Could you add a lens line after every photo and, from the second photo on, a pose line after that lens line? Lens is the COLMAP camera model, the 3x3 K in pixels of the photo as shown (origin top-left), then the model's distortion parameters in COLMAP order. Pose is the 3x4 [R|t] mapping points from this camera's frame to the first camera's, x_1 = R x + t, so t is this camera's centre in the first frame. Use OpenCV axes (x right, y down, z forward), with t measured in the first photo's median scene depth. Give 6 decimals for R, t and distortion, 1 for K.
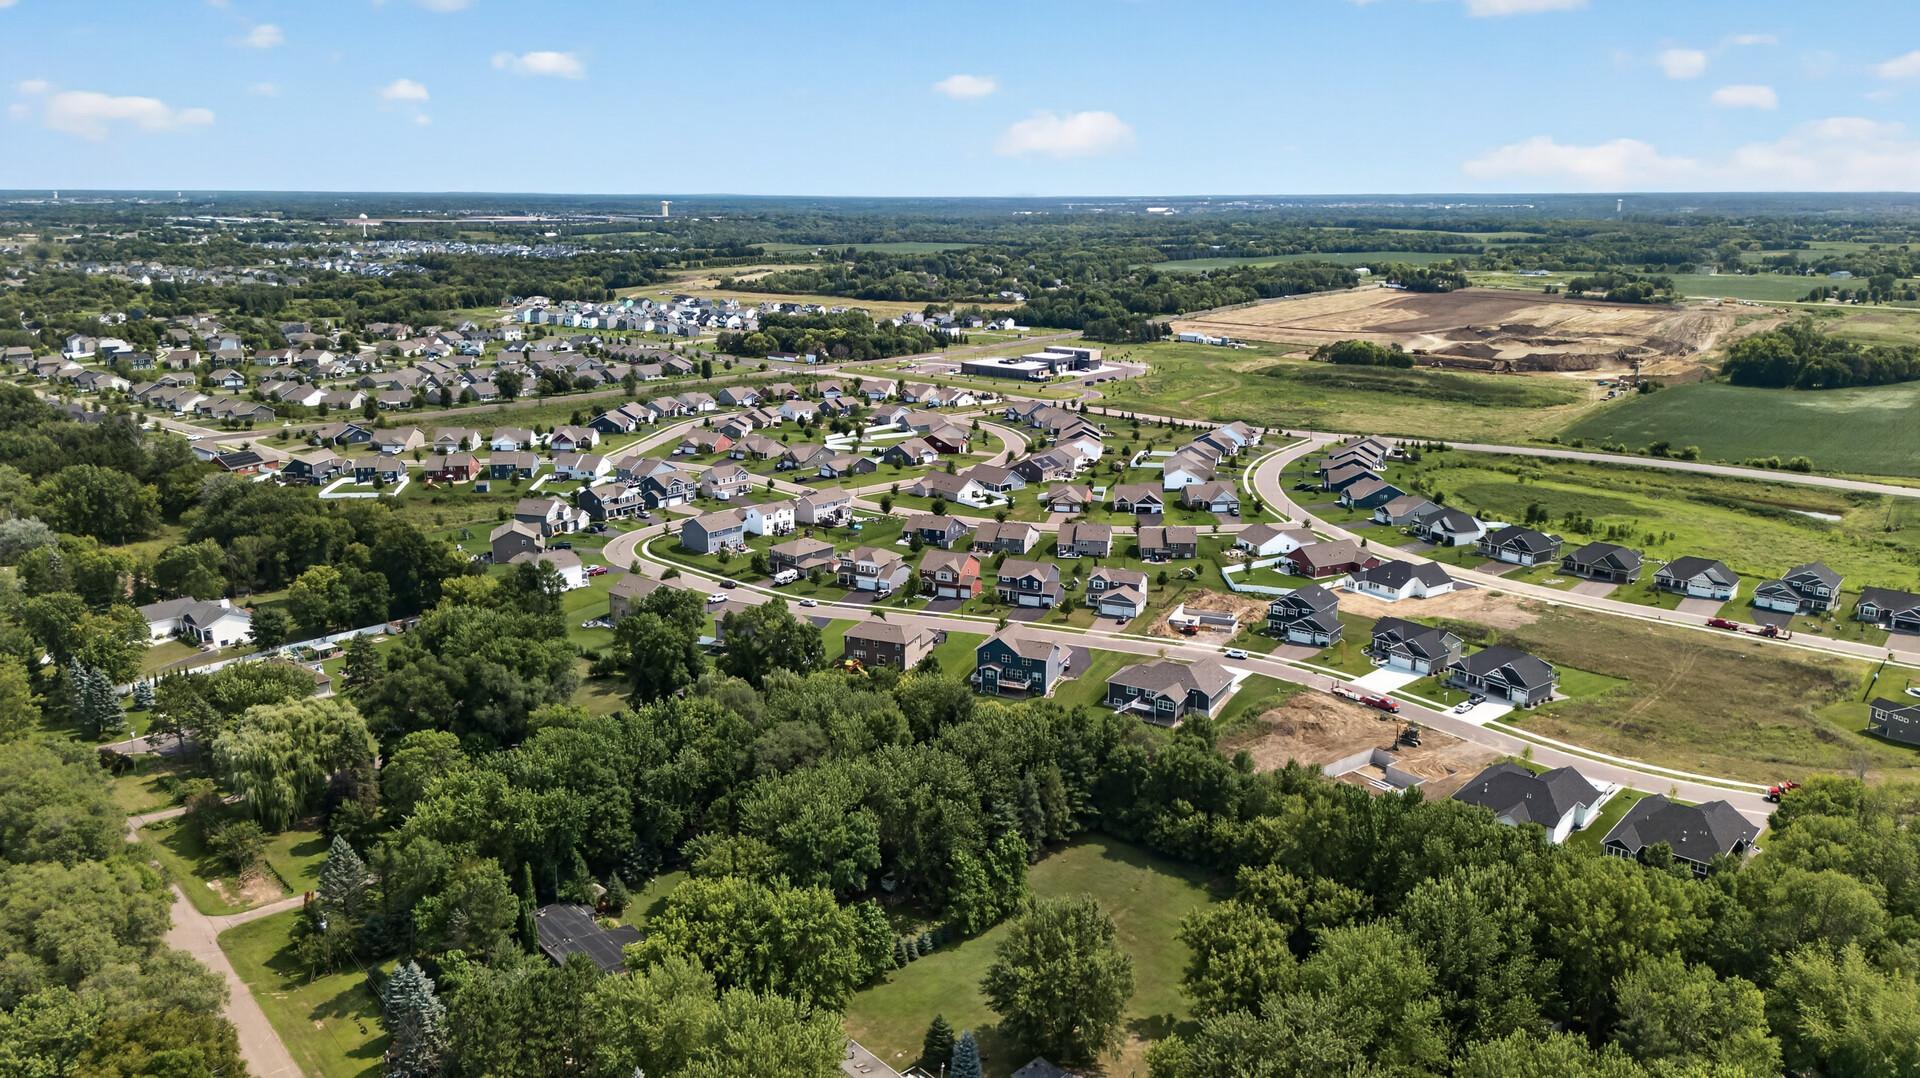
lens RADIAL K [[1359.6, 0, 952.4], [0, 1359.6, 537.5], [0, 0, 1]] dist [0.061167, -0.056711]
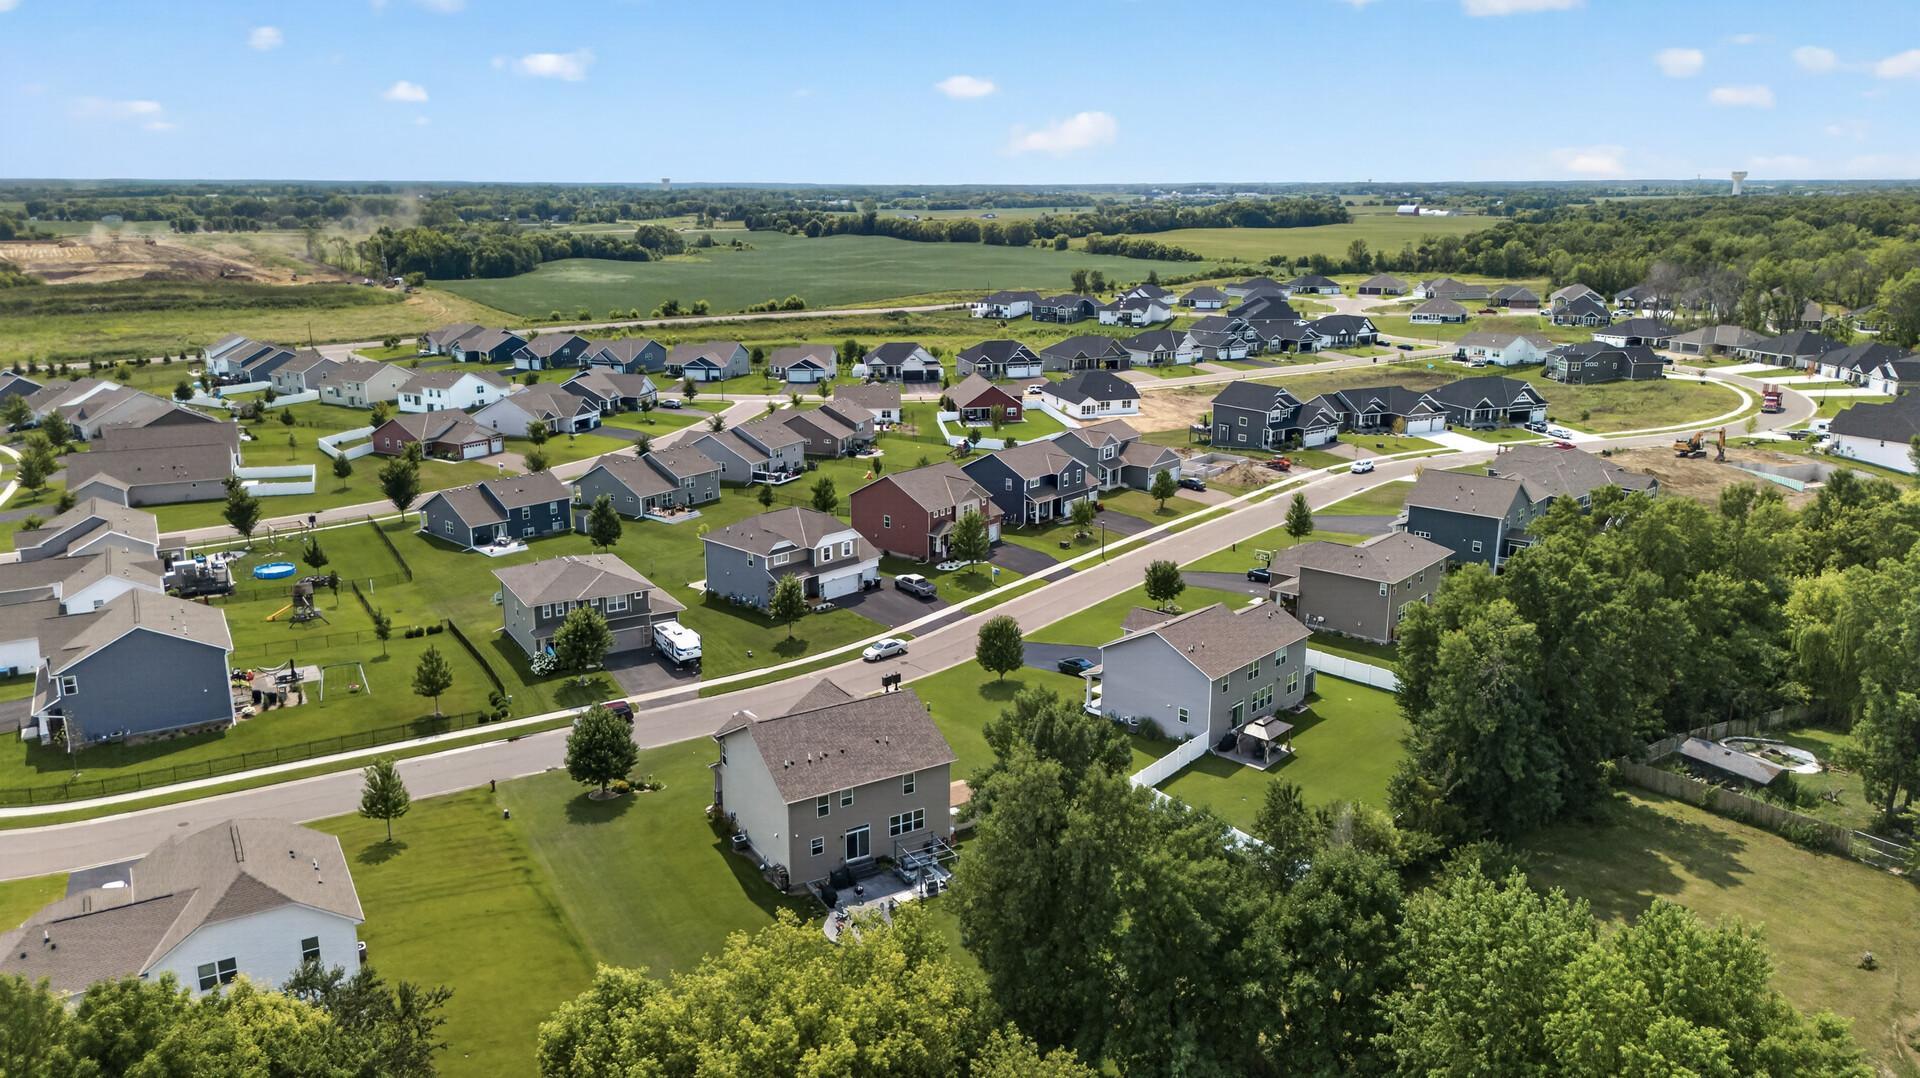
lens RADIAL K [[1359.6, 0, 975.7], [0, 1359.6, 544.3], [0, 0, 1]] dist [0.061167, -0.056711]
pose [[0.273552, -0.242723, 0.930728, -0.386373], [0.233942, 0.955369, 0.180391, -0.039520], [-0.932974, 0.168390, 0.318126, 0.706235]]
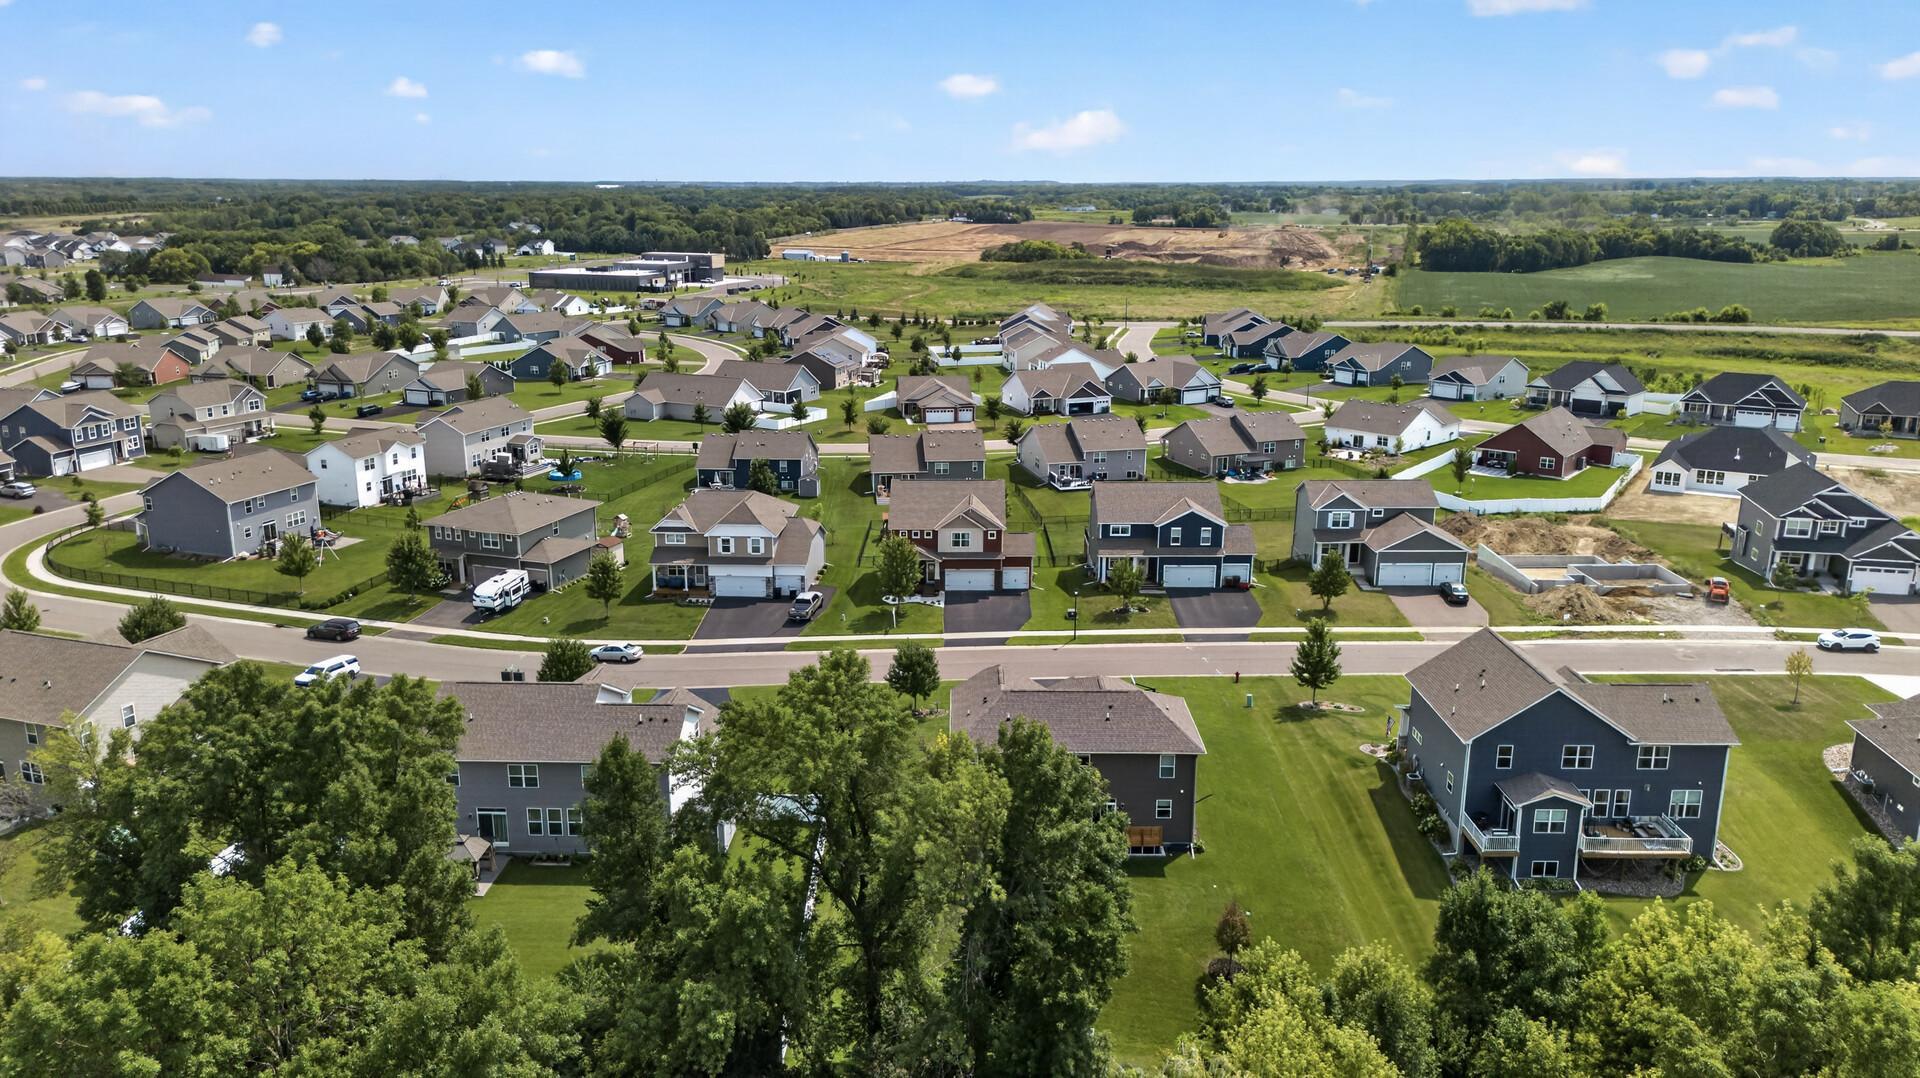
lens RADIAL K [[1359.6, 0, 957.3], [0, 1359.6, 538.1], [0, 0, 1]] dist [0.061167, -0.056711]
pose [[0.919829, -0.097770, 0.379942, -0.130811], [0.095812, 0.995107, 0.024113, 0.015329], [-0.380440, 0.014223, 0.924696, 0.532396]]
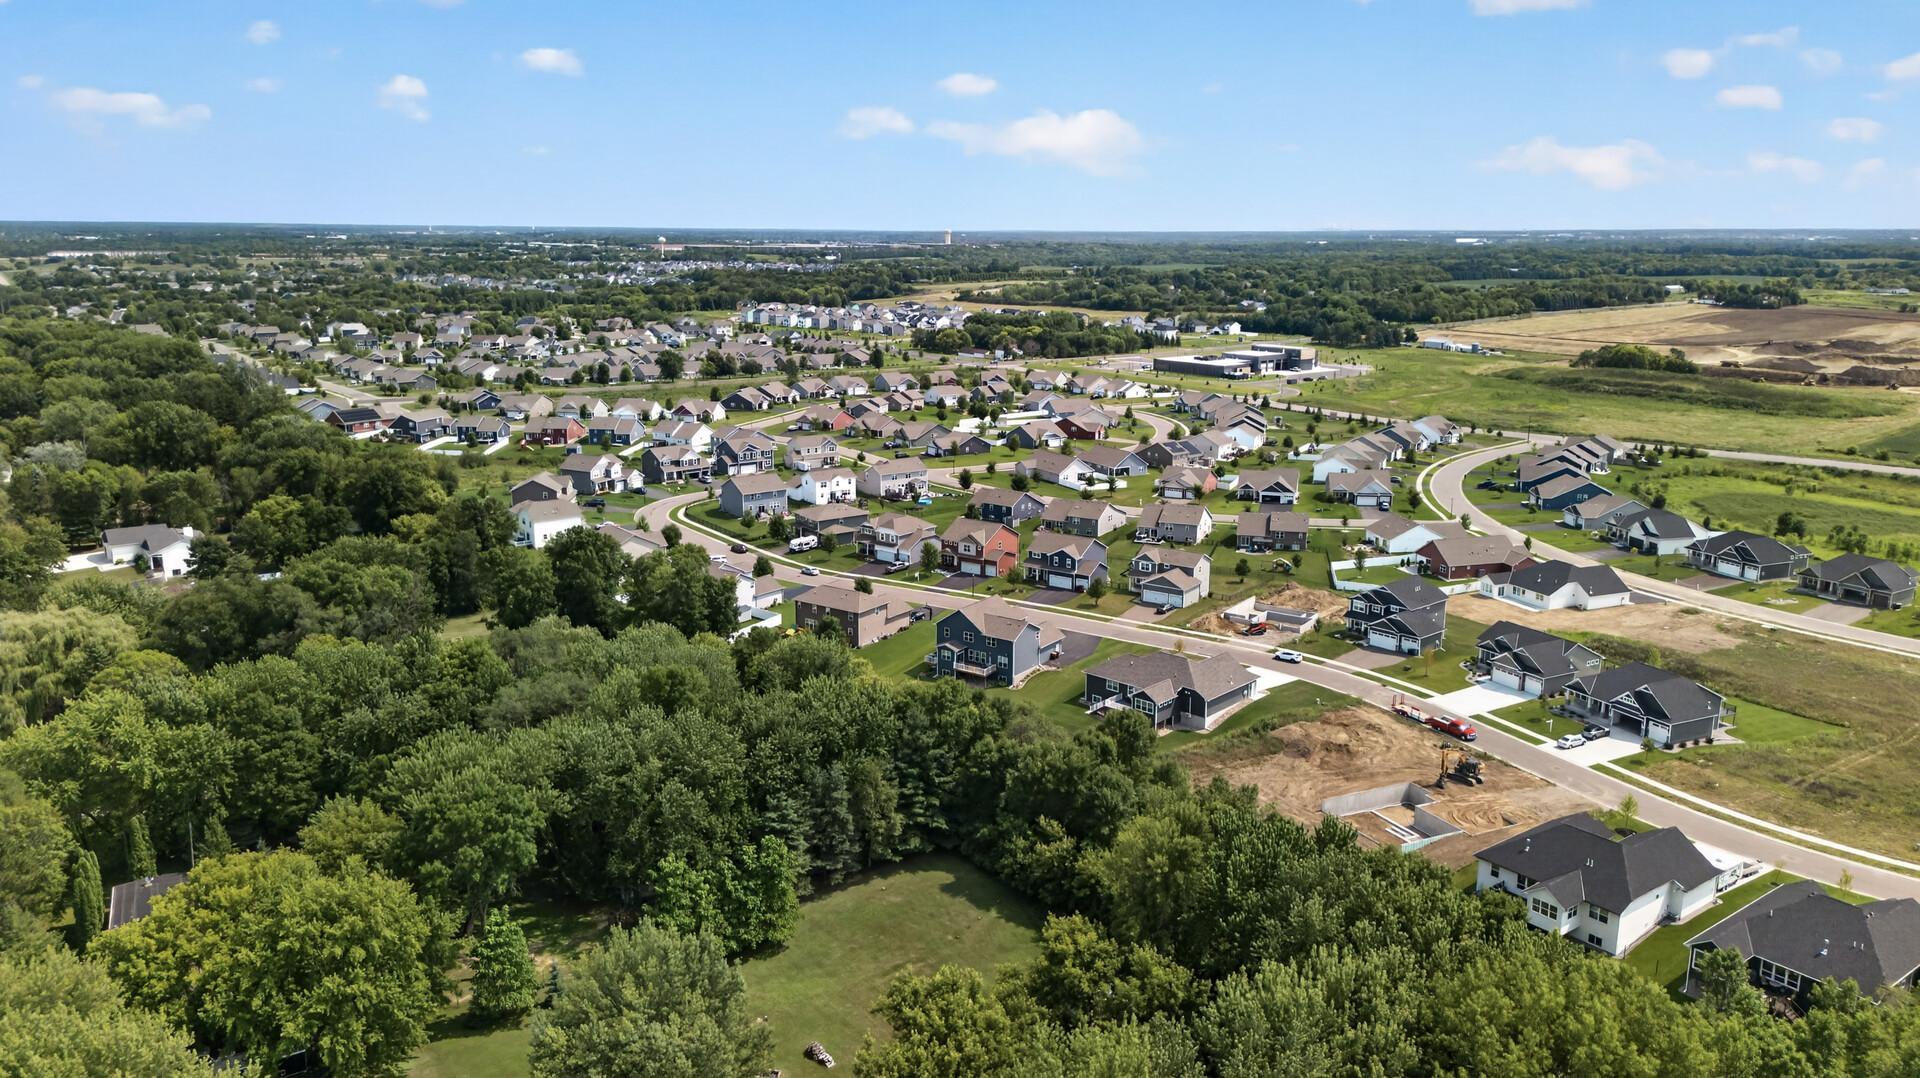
lens RADIAL K [[1359.6, 0, 953.5], [0, 1359.6, 545.1], [0, 0, 1]] dist [0.061167, -0.056711]
pose [[0.977313, 0.051145, -0.205533, 0.131389], [-0.055397, 0.998352, -0.014984, 0.032899], [0.204428, 0.026030, 0.978536, 0.151052]]
